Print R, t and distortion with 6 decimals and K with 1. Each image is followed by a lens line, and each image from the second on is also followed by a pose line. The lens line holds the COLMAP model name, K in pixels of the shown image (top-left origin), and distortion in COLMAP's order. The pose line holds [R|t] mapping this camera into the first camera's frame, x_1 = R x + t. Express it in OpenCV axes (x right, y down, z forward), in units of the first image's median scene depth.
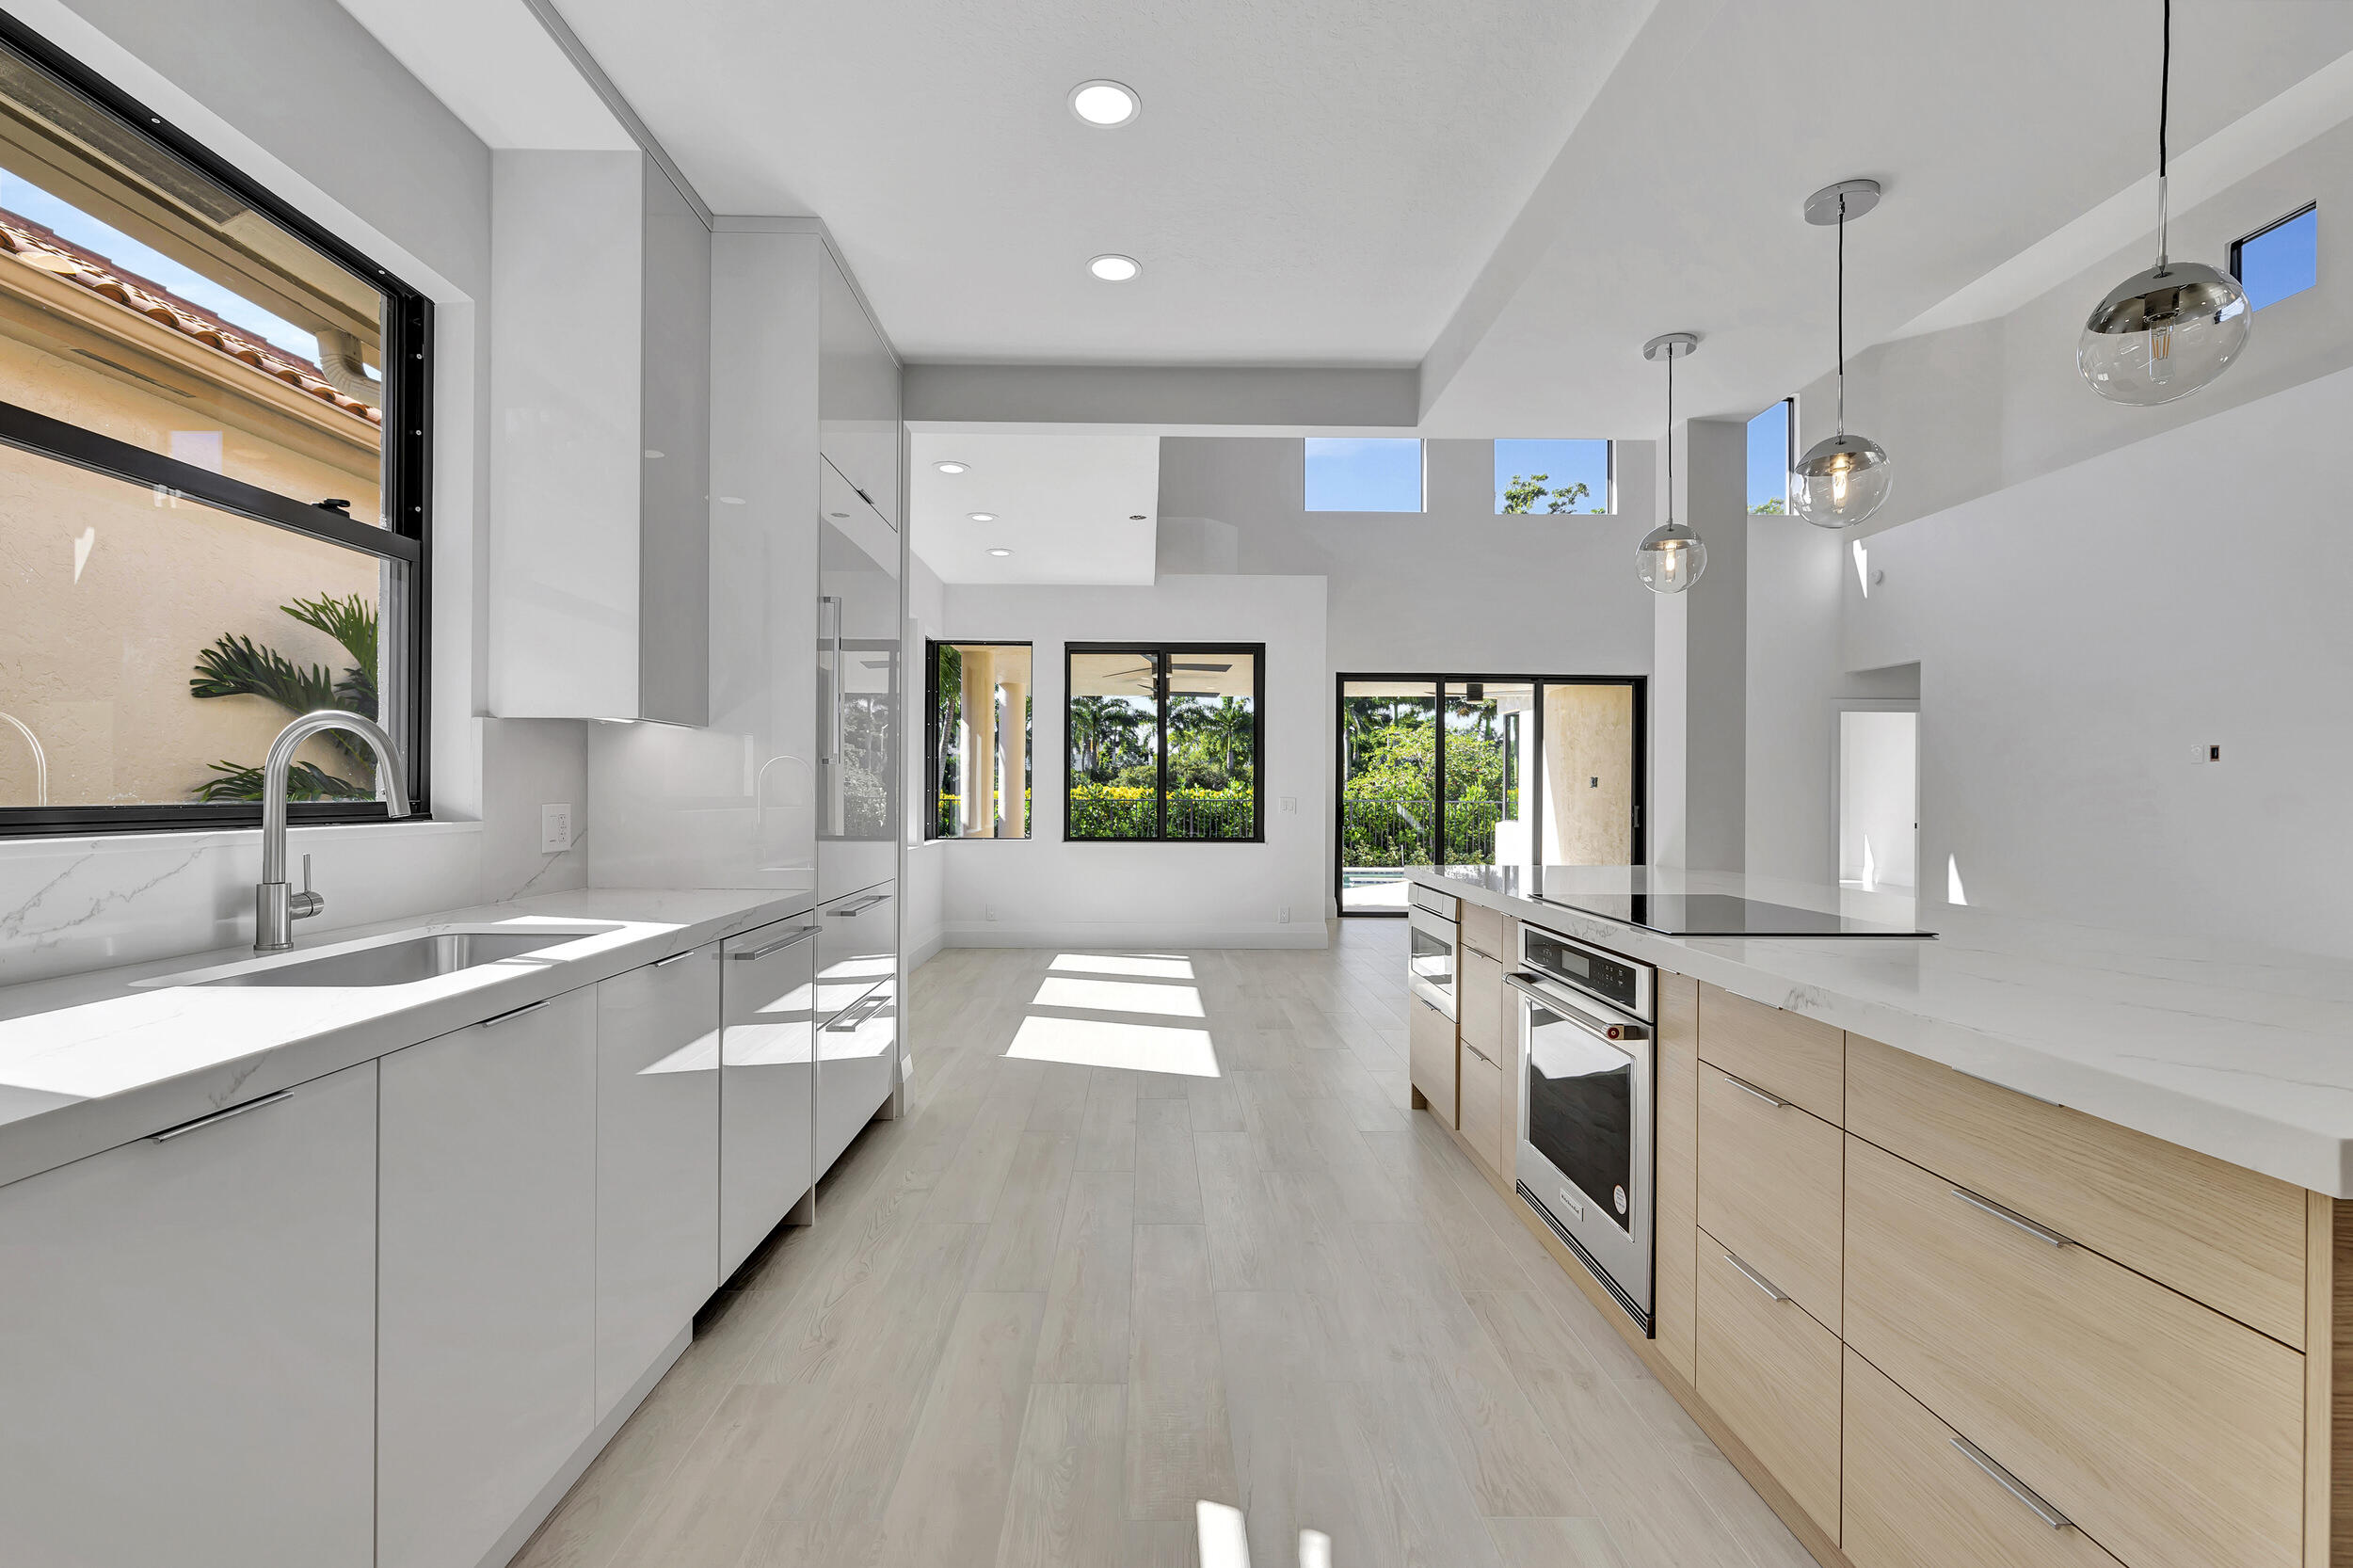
lens RADIAL K [[1051.6, 0, 1176.5], [0, 1051.6, 784.0], [0, 0, 1]] dist [0.002131, 0.000515]
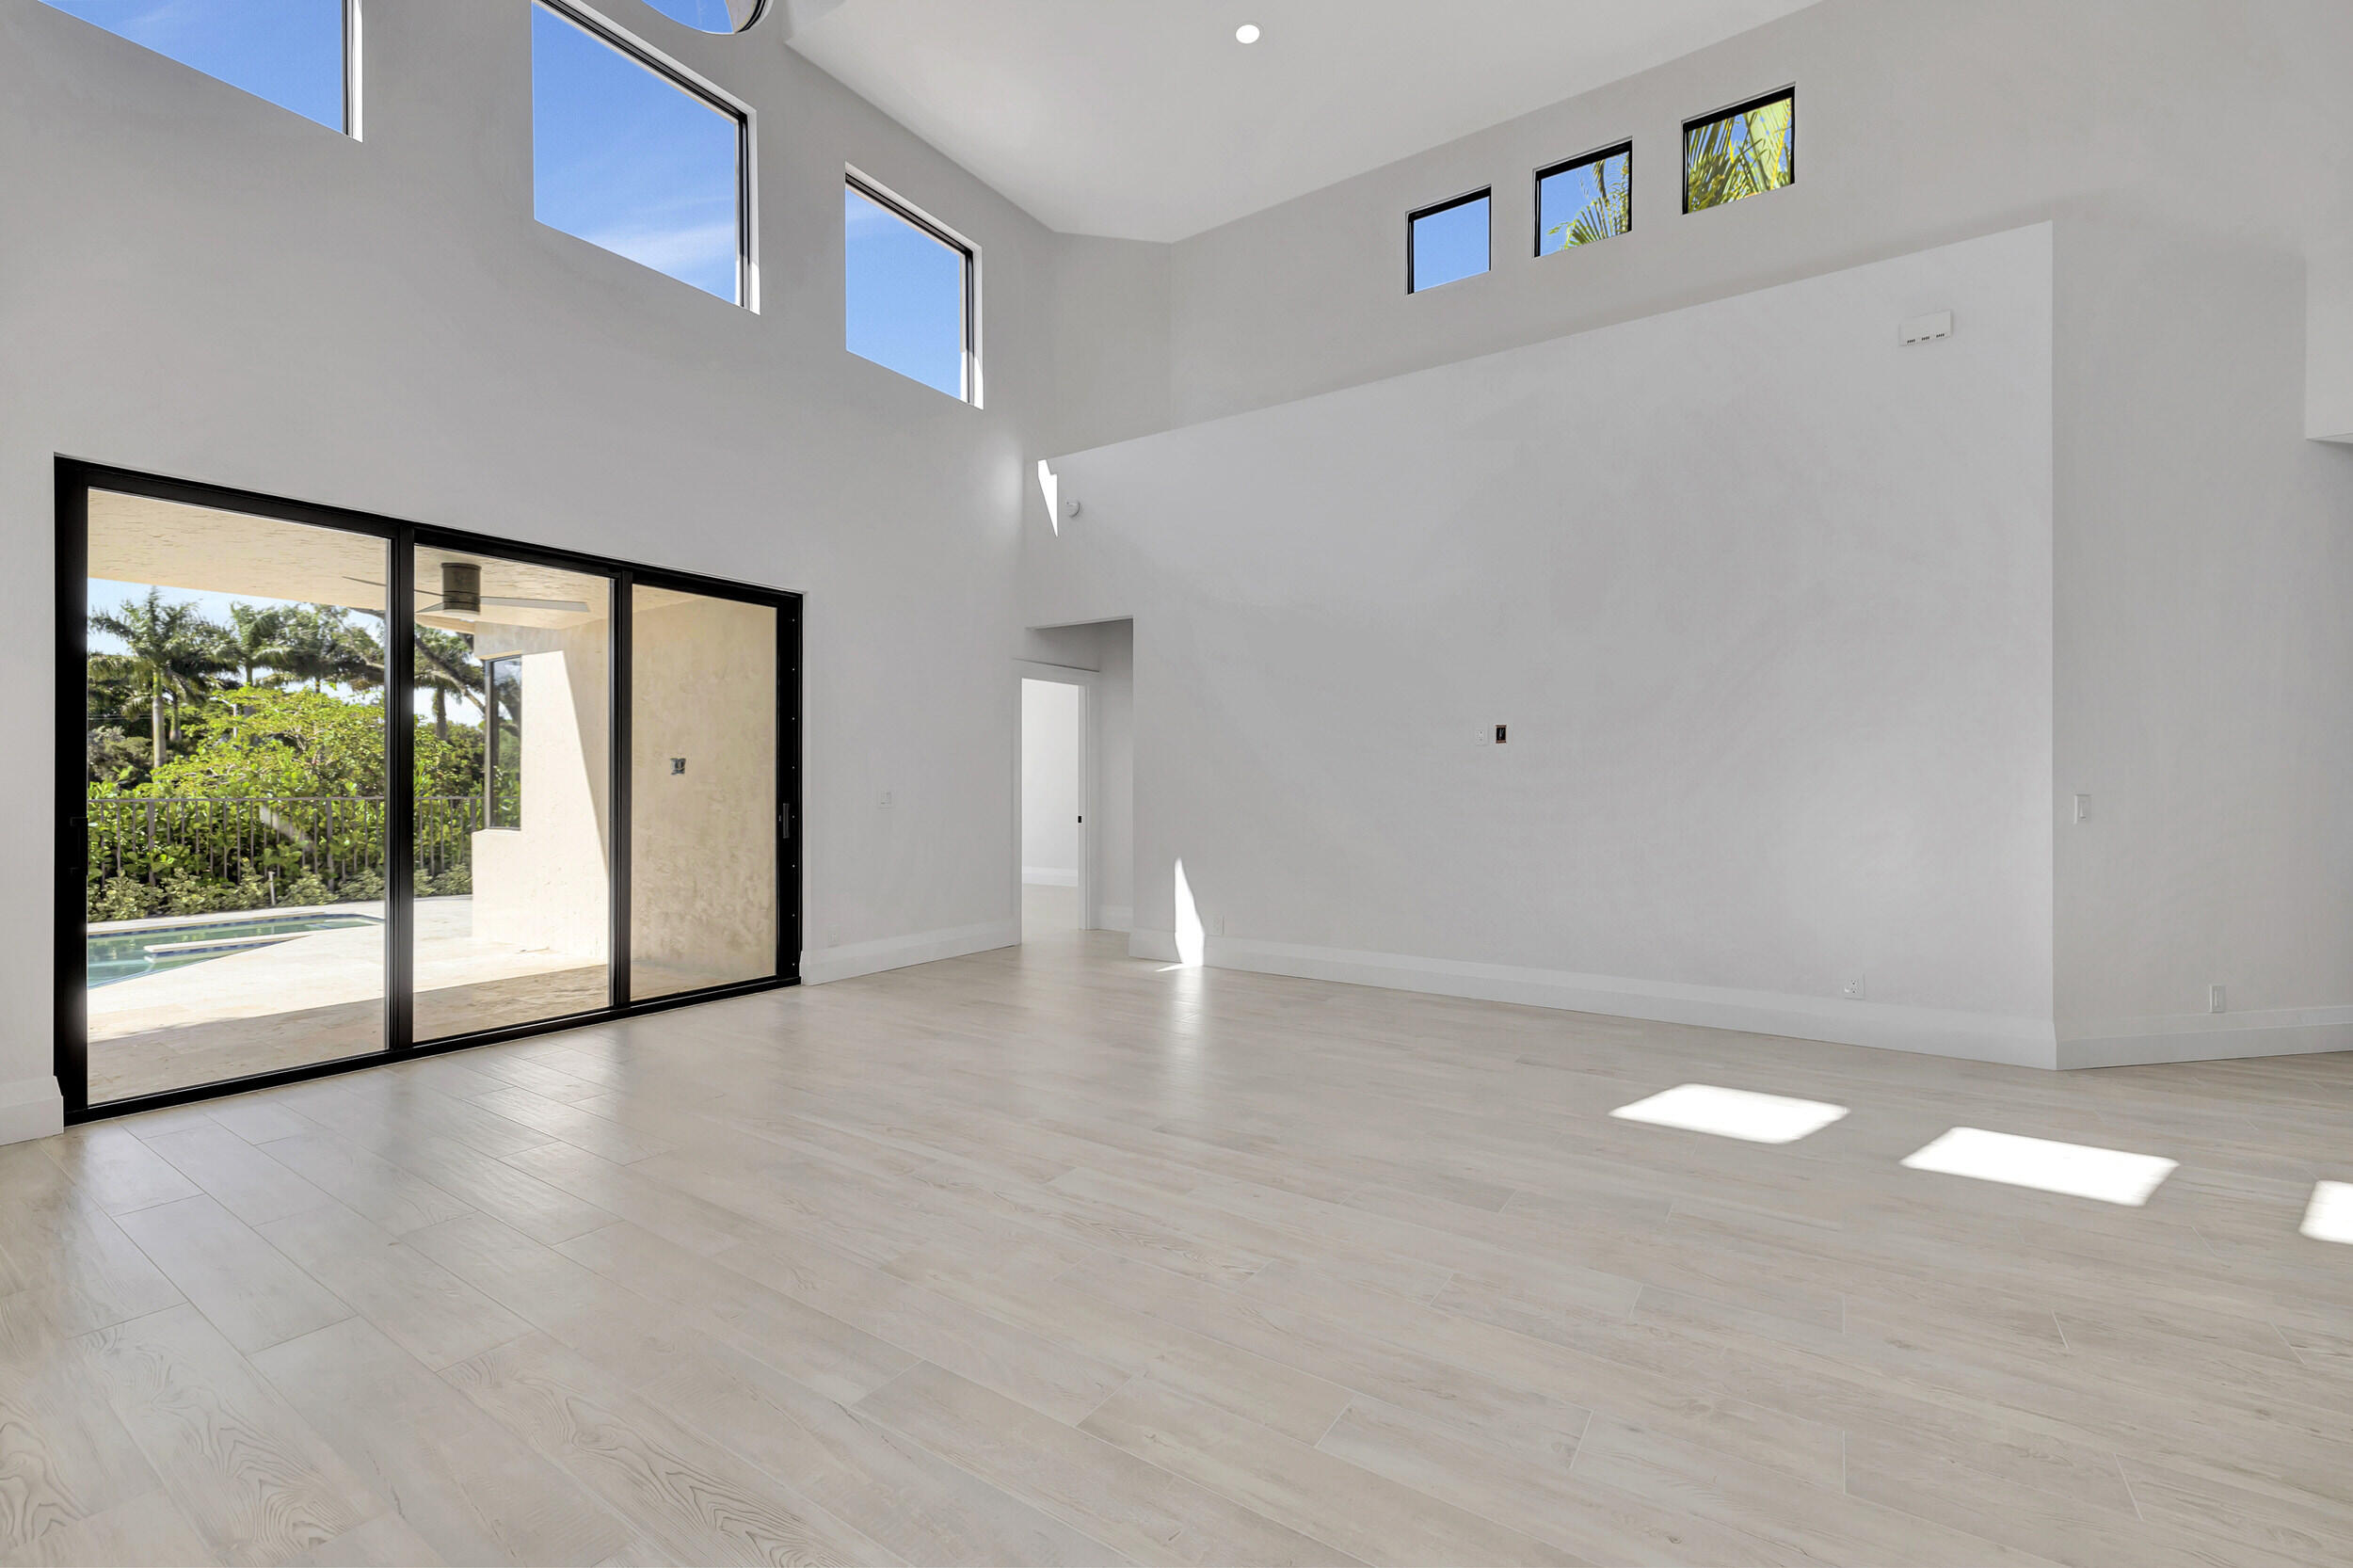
lens RADIAL K [[987.3, 0, 1168.8], [0, 987.3, 781.2], [0, 0, 1]] dist [0.000617, -0.000423]
pose [[0.576460, -0.003676, 0.817117, 0.113568], [-0.001451, 0.999984, 0.005522, 0.004917], [-0.817124, -0.004369, 0.576445, 0.591222]]
